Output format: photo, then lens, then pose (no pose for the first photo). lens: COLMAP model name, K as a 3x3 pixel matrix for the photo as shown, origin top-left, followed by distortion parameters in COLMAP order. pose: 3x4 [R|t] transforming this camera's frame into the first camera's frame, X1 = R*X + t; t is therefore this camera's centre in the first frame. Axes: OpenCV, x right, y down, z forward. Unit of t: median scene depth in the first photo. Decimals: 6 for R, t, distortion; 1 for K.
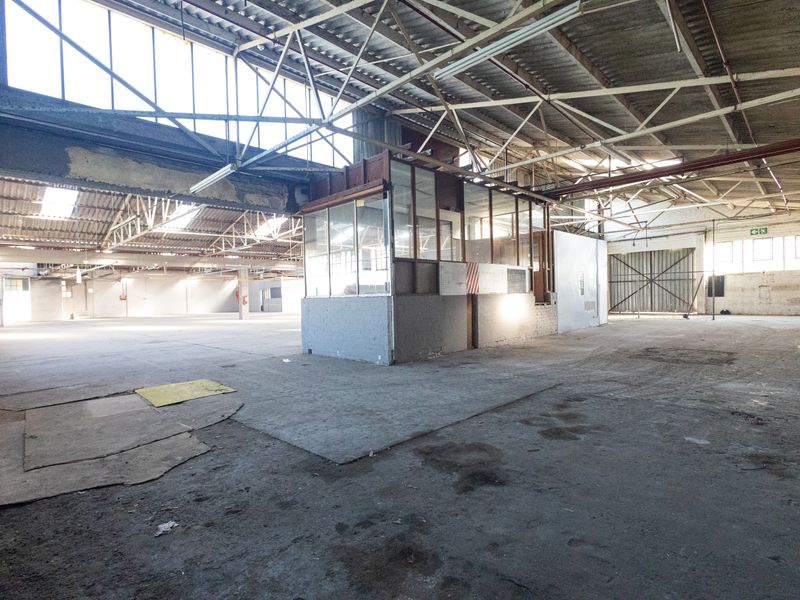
lens RADIAL K [[422.6, 0, 397.4], [0, 422.6, 298.0], [0, 0, 1]] dist [0.002385, -0.000324]
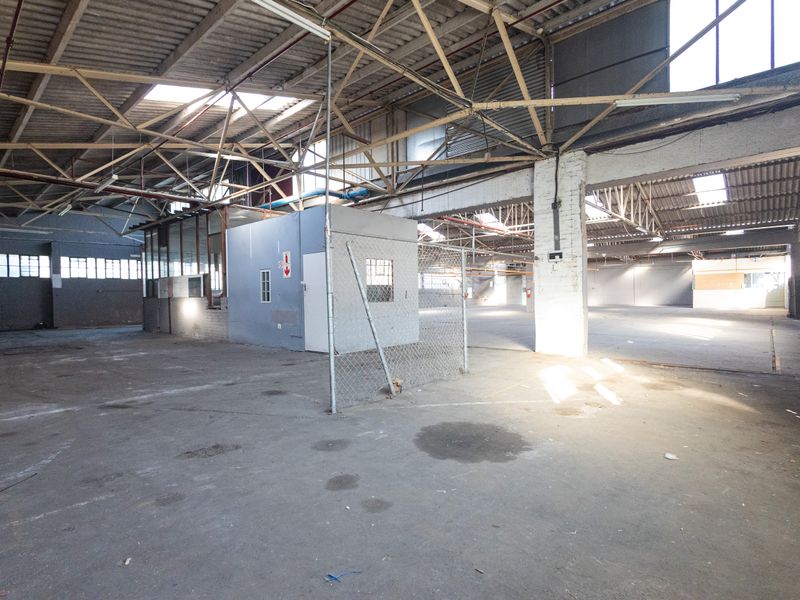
lens RADIAL K [[422.6, 0, 397.4], [0, 422.6, 298.0], [0, 0, 1]] dist [0.002385, -0.000324]
pose [[0.034220, 0.026062, -0.999074, 0.539881], [0.016715, 0.999505, 0.026645, -0.011354], [0.999275, -0.017612, 0.033767, 0.551285]]
